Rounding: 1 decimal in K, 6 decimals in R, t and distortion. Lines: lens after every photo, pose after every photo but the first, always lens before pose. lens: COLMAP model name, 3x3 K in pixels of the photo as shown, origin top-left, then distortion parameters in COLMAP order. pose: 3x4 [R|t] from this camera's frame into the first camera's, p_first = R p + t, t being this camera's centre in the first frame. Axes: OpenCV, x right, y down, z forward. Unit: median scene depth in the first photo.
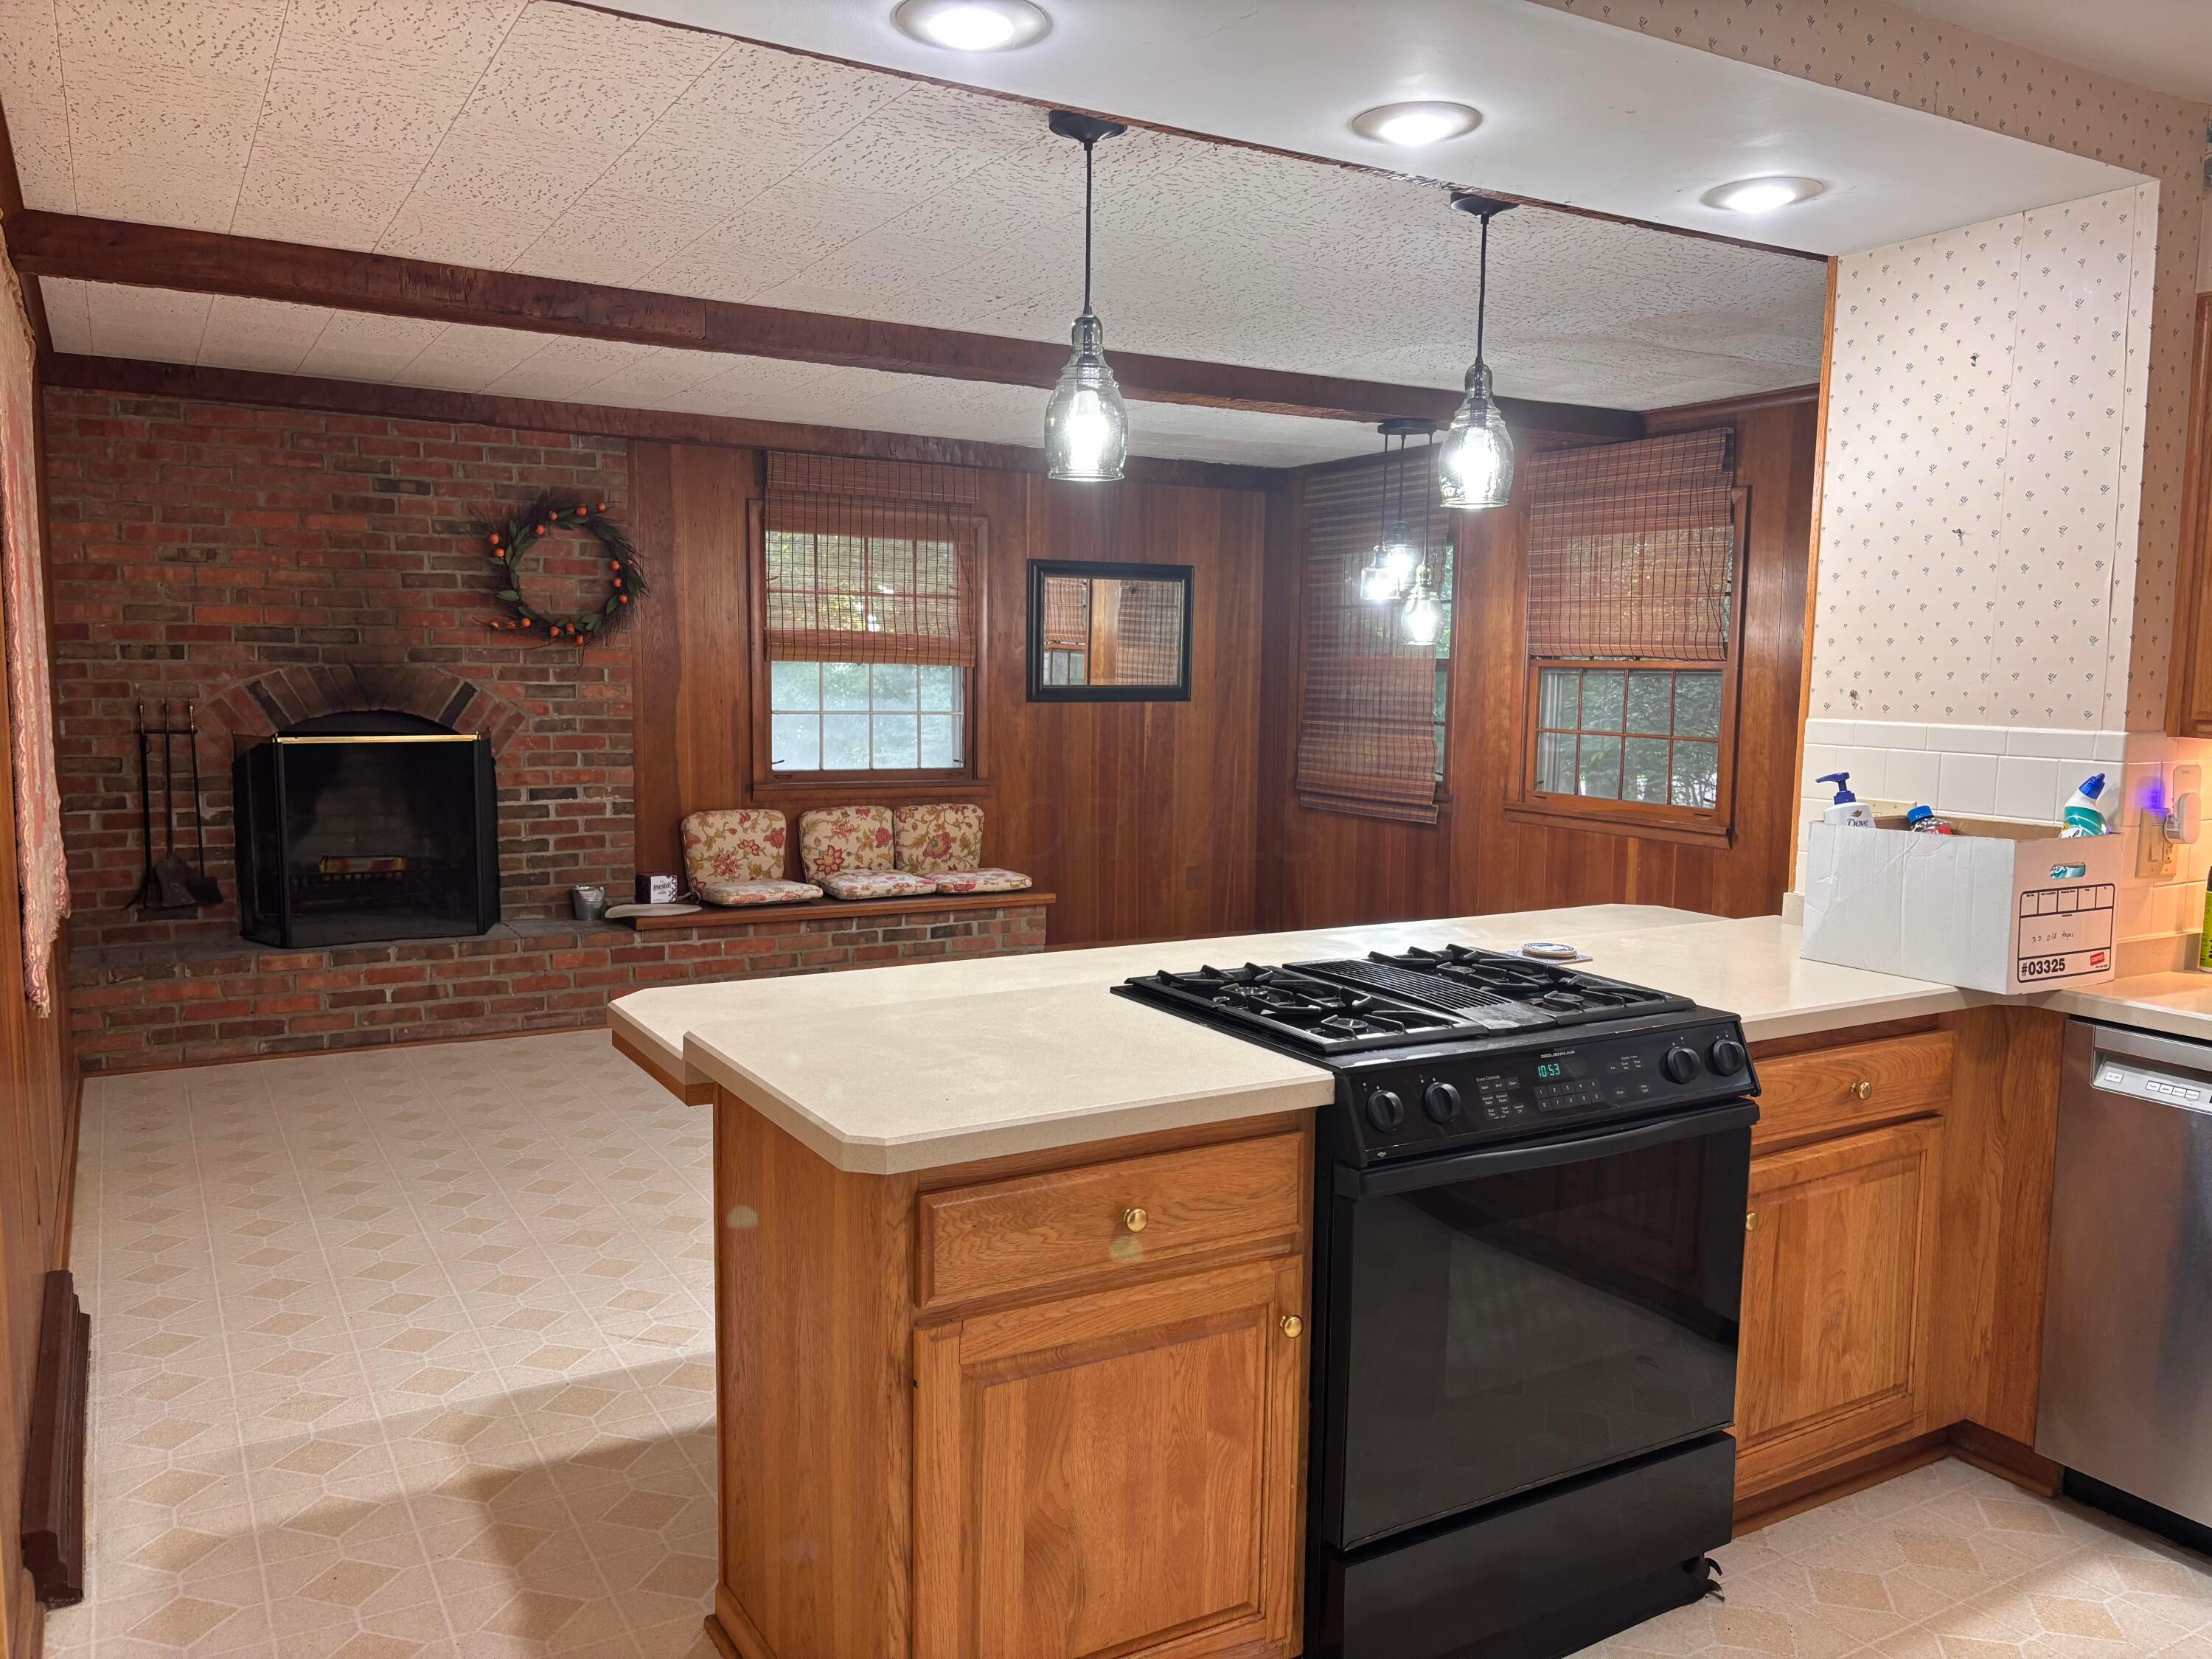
lens RADIAL K [[1651.9, 0, 1116.6], [0, 1651.9, 830.3], [0, 0, 1]] dist [0.107727, -0.000002]
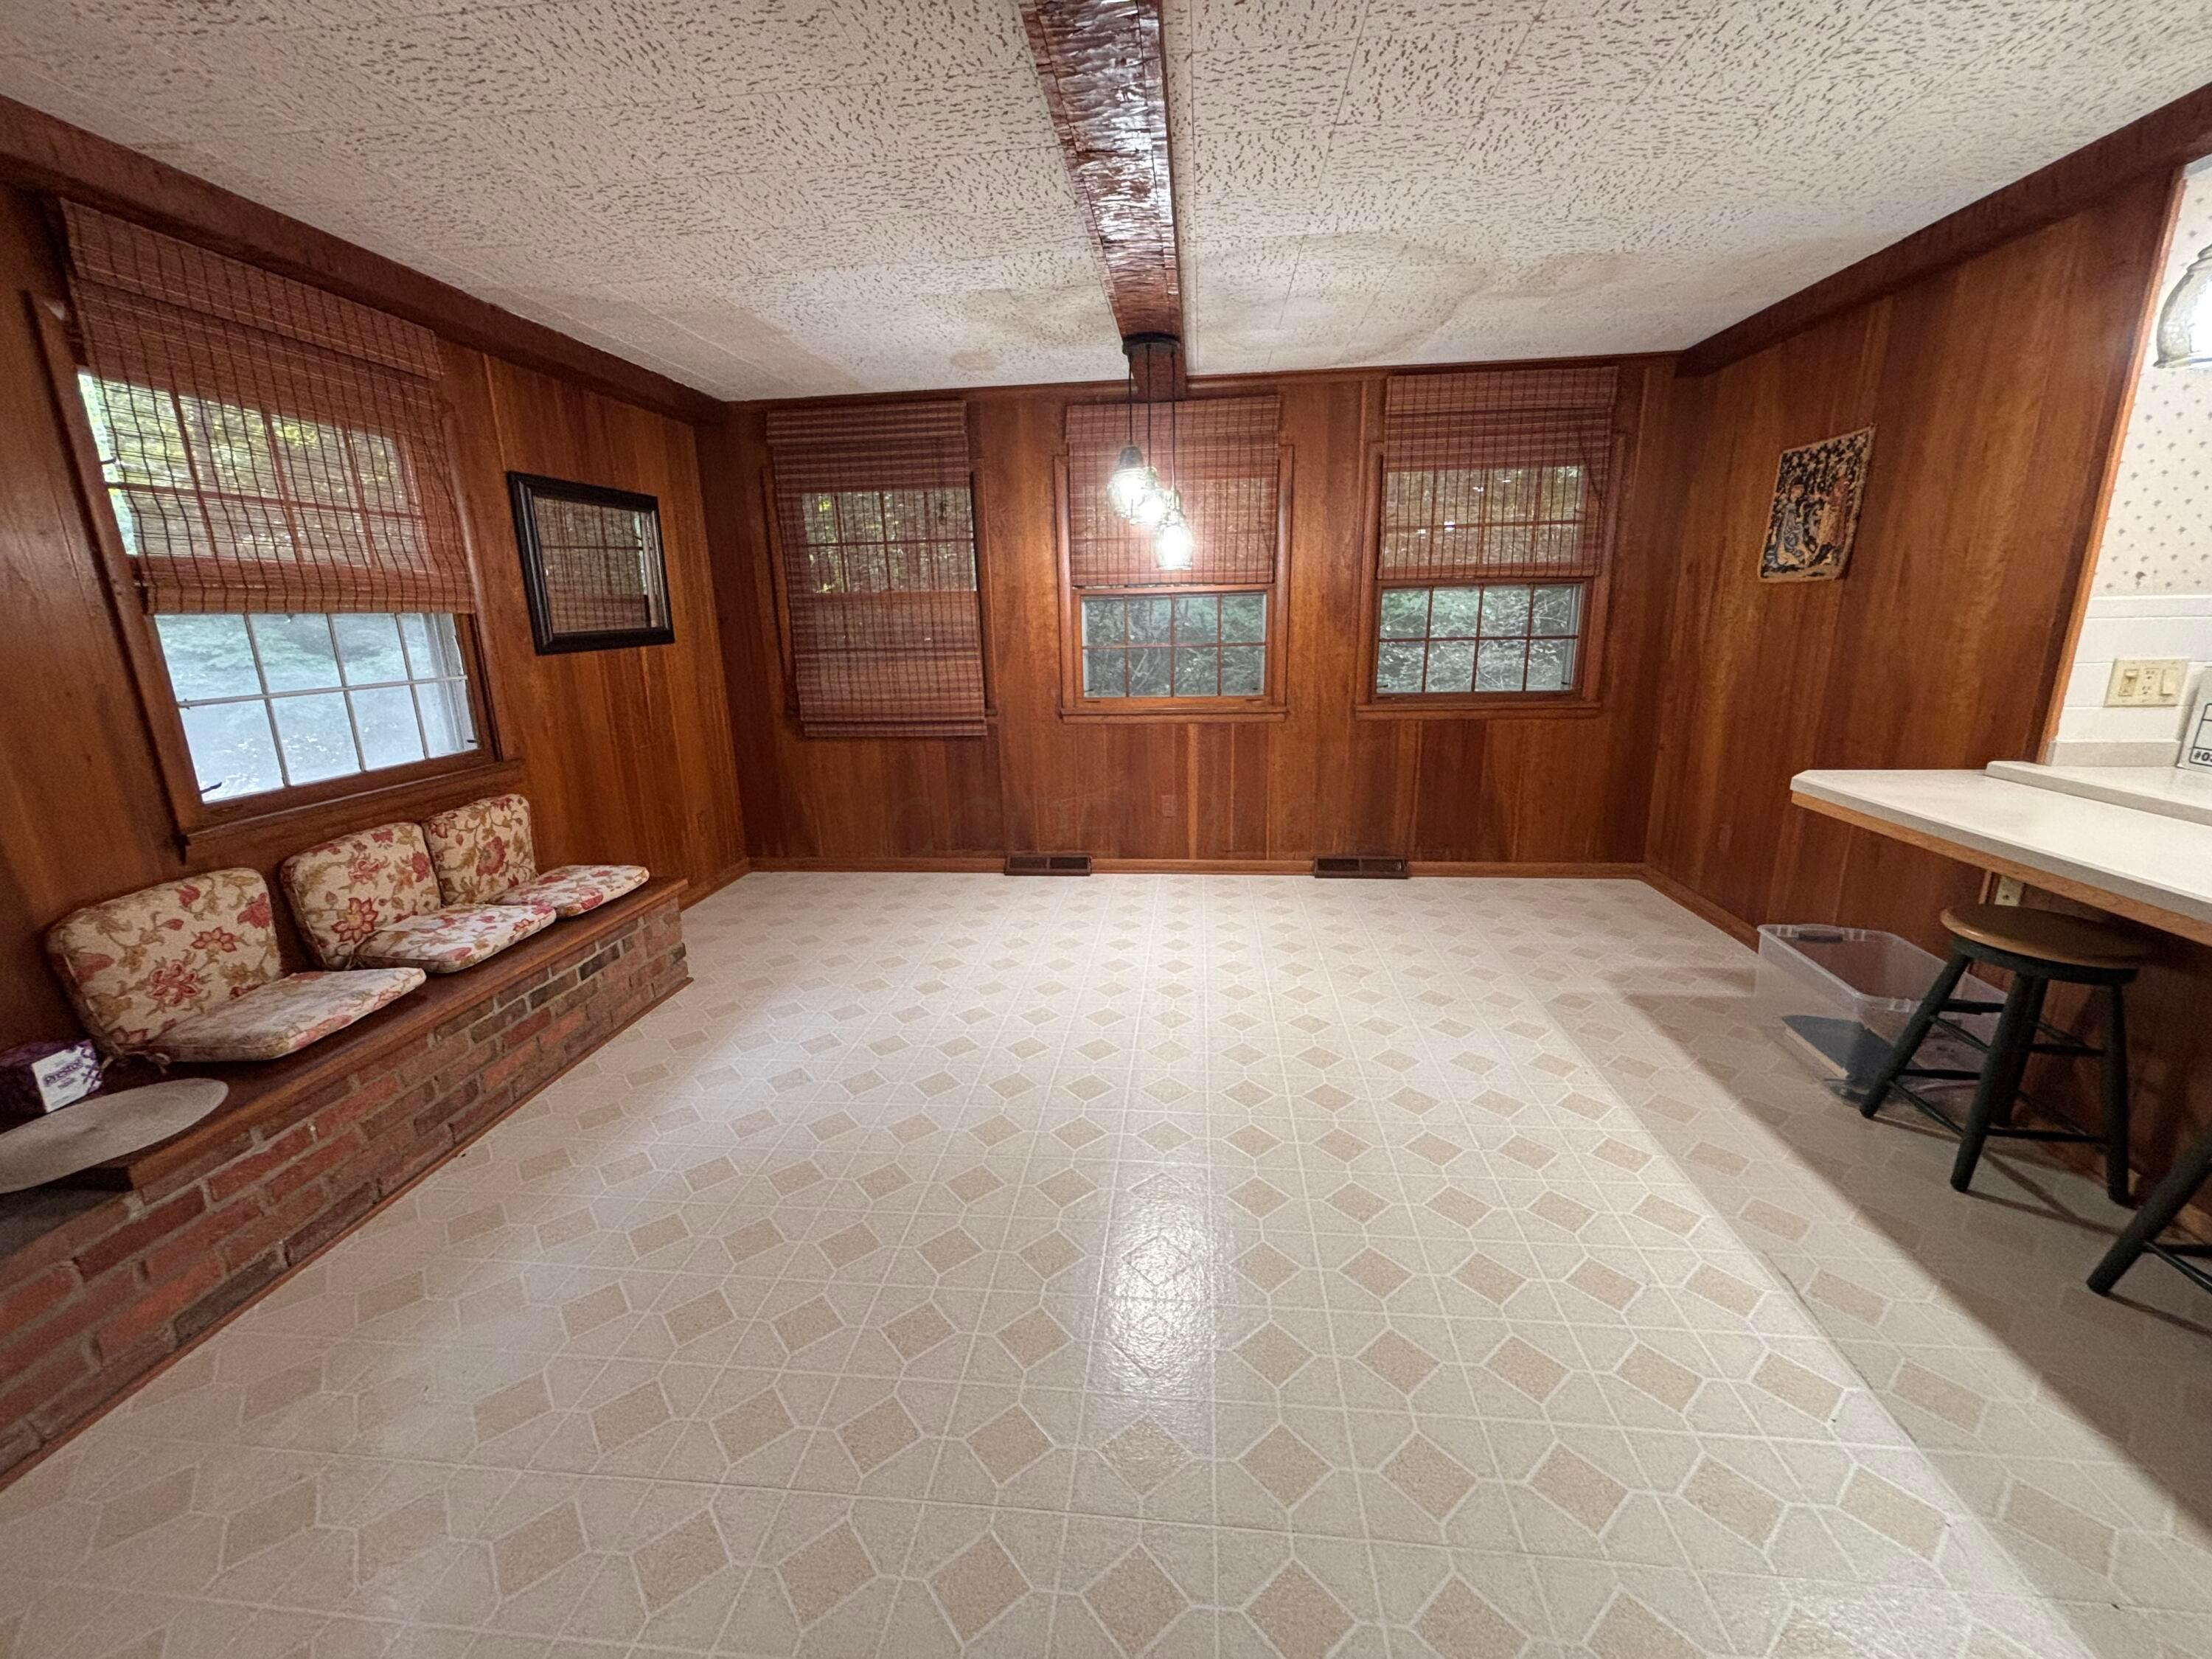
lens RADIAL K [[899.5, 0, 1099.2], [0, 899.5, 825.5], [0, 0, 1]] dist [0.011619, -0.000329]
pose [[0.605210, -0.219064, 0.765331, -0.262638], [0.113515, 0.975316, 0.189403, -0.053296], [-0.787931, -0.027752, 0.615138, 0.550384]]
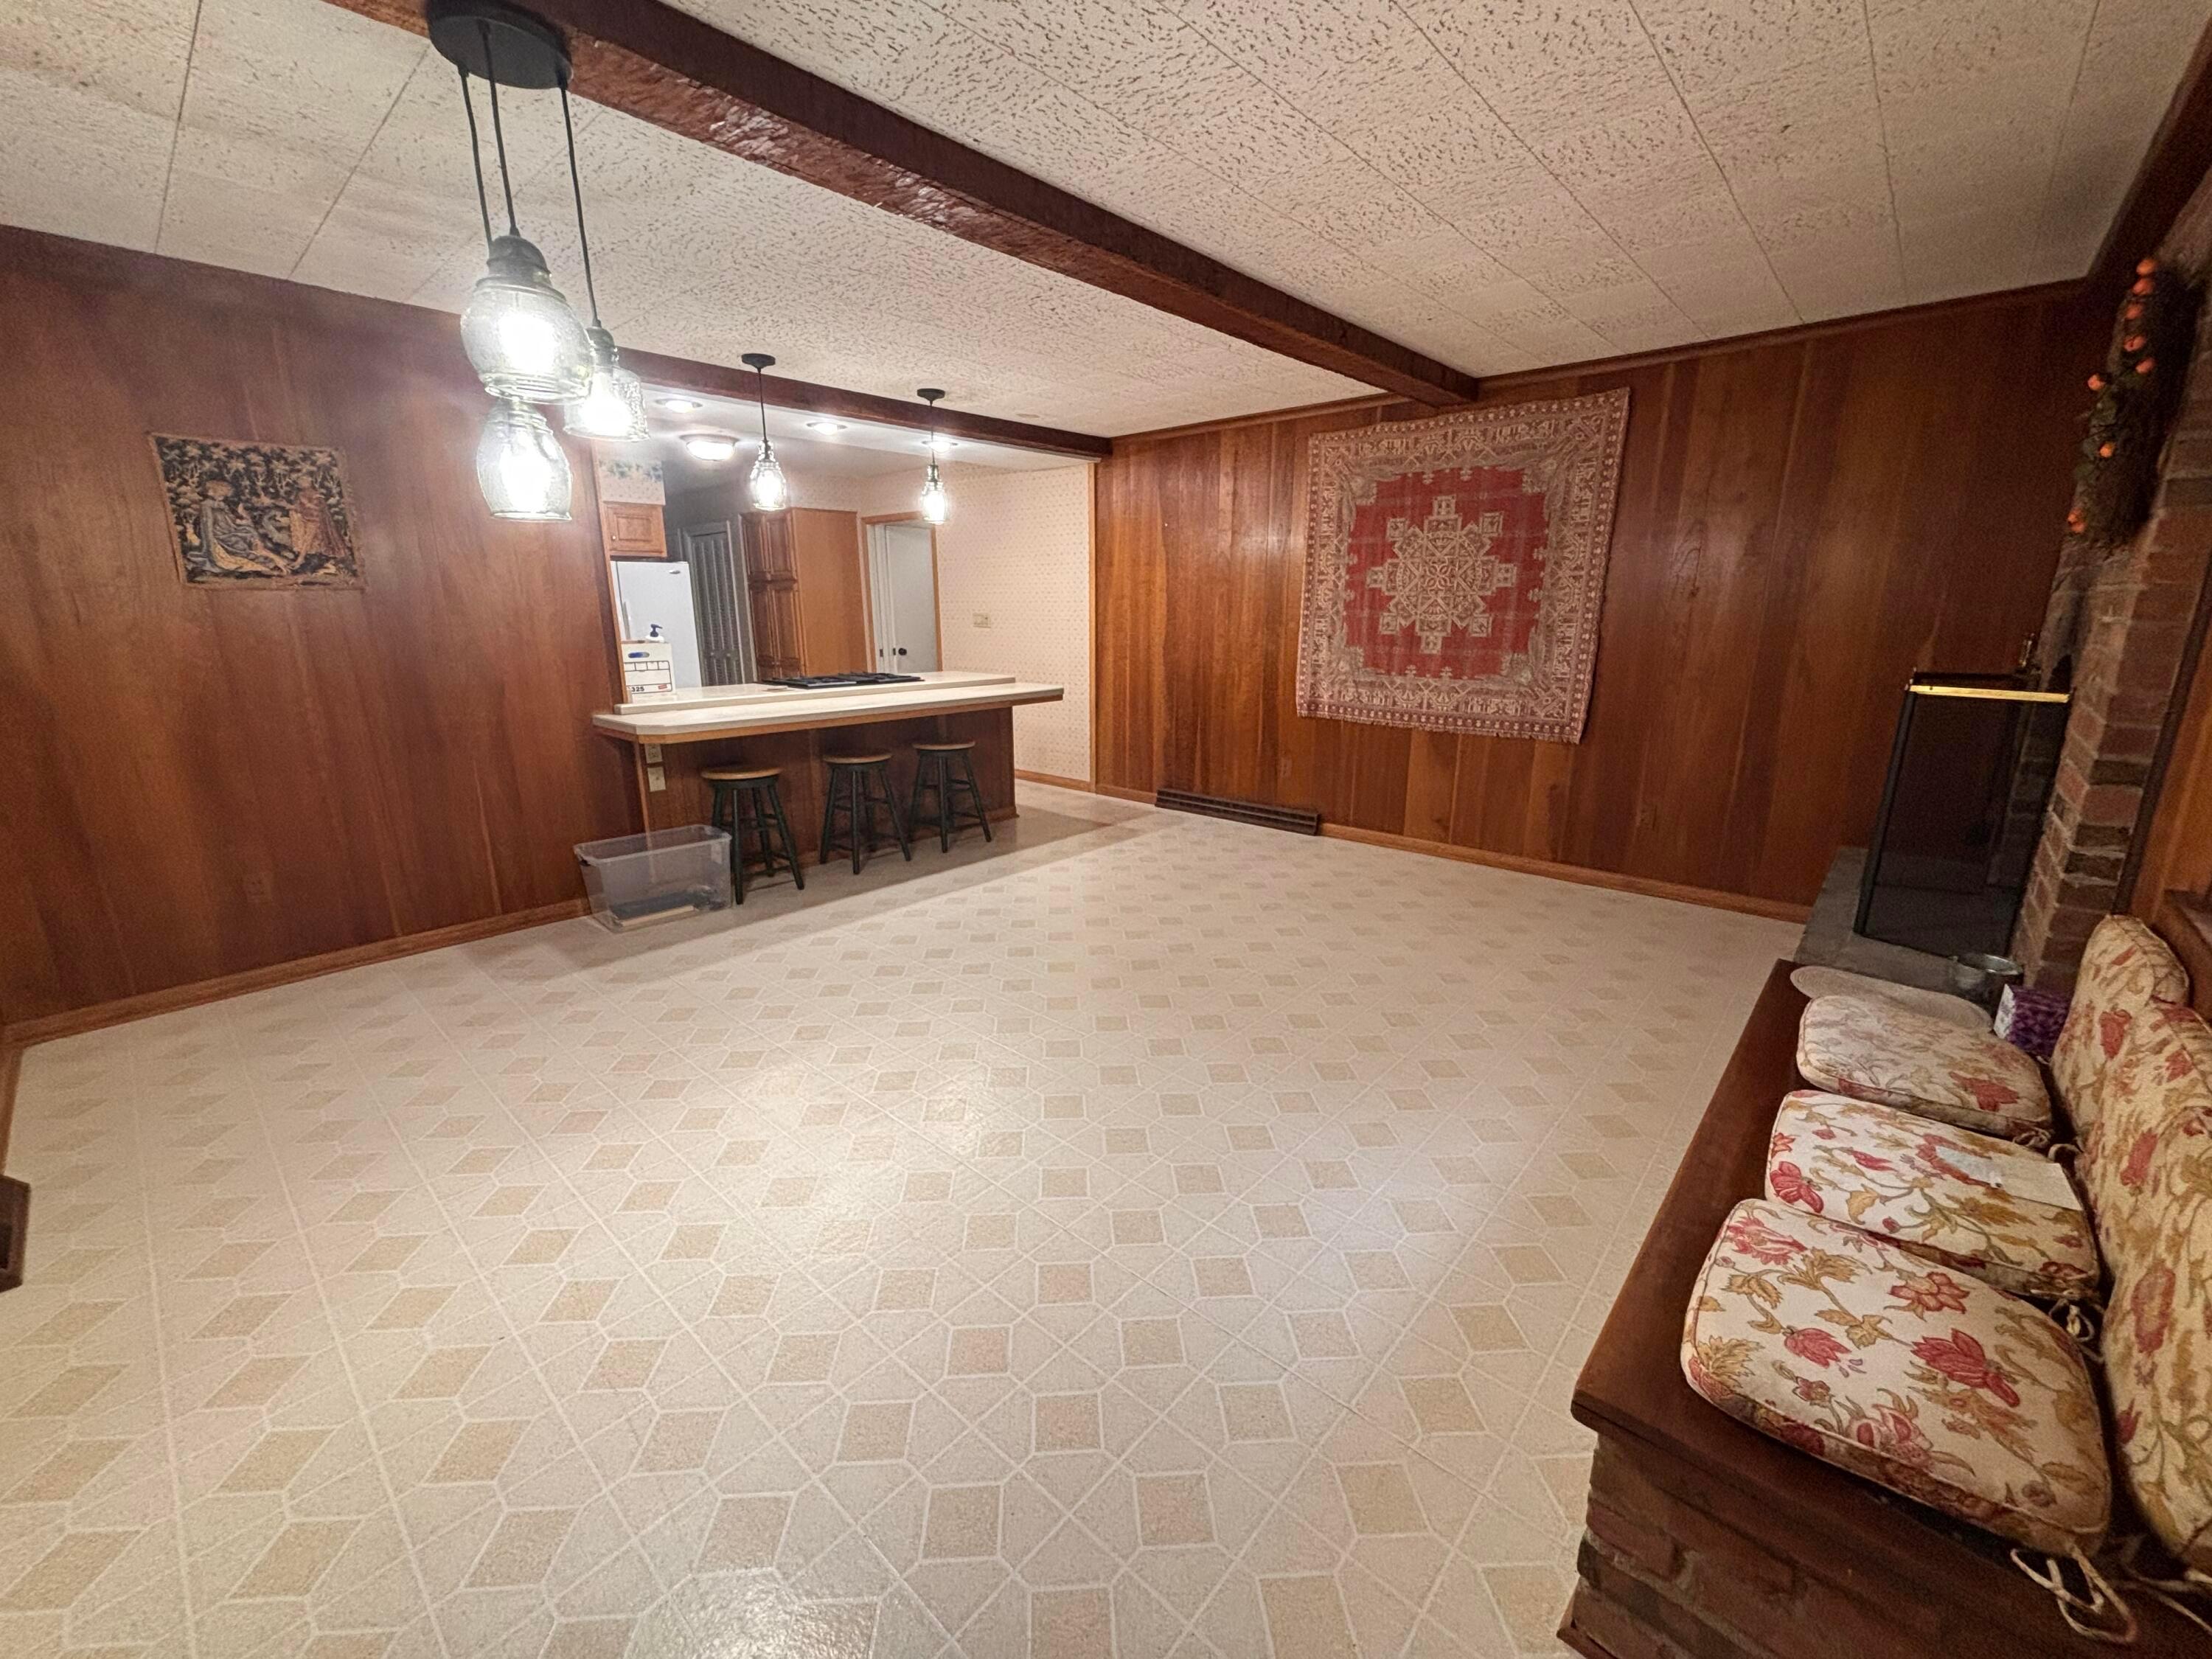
lens RADIAL K [[899.5, 0, 1101.2], [0, 899.5, 829.2], [0, 0, 1]] dist [0.011619, -0.000329]
pose [[-0.955834, 0.061647, -0.287370, 0.070762], [-0.040769, 0.940493, 0.337359, -0.099779], [0.291066, 0.334175, -0.896442, 1.079807]]
